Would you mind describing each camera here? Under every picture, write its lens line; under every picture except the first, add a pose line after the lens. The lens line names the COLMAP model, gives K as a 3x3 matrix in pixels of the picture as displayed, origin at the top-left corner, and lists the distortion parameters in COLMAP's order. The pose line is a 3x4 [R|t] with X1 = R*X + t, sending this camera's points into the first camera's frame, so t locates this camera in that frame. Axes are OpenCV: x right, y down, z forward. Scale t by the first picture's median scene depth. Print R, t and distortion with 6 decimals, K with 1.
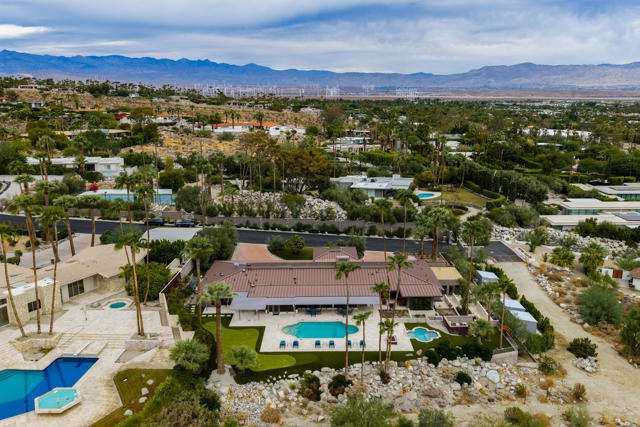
lens RADIAL K [[521.2, 0, 321.1], [0, 521.2, 214.0], [0, 0, 1]] dist [0.003400, -0.005517]
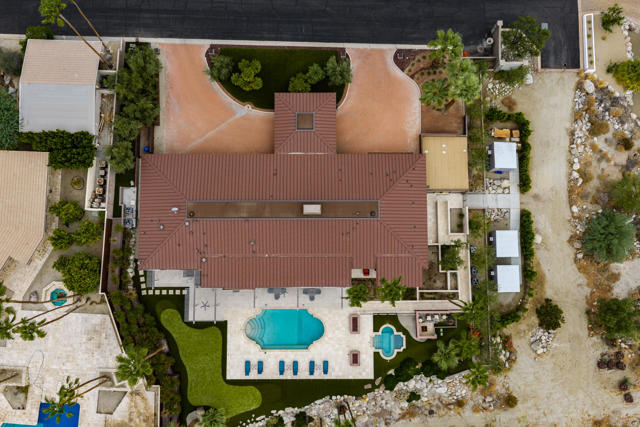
lens RADIAL K [[521.2, 0, 321.1], [0, 521.2, 214.0], [0, 0, 1]] dist [0.003400, -0.005517]
pose [[0.999986, -0.000037, 0.005356, 0.069450], [-0.005077, 0.312173, 0.950012, -0.867403], [-0.001707, -0.950025, 0.312168, 1.025062]]
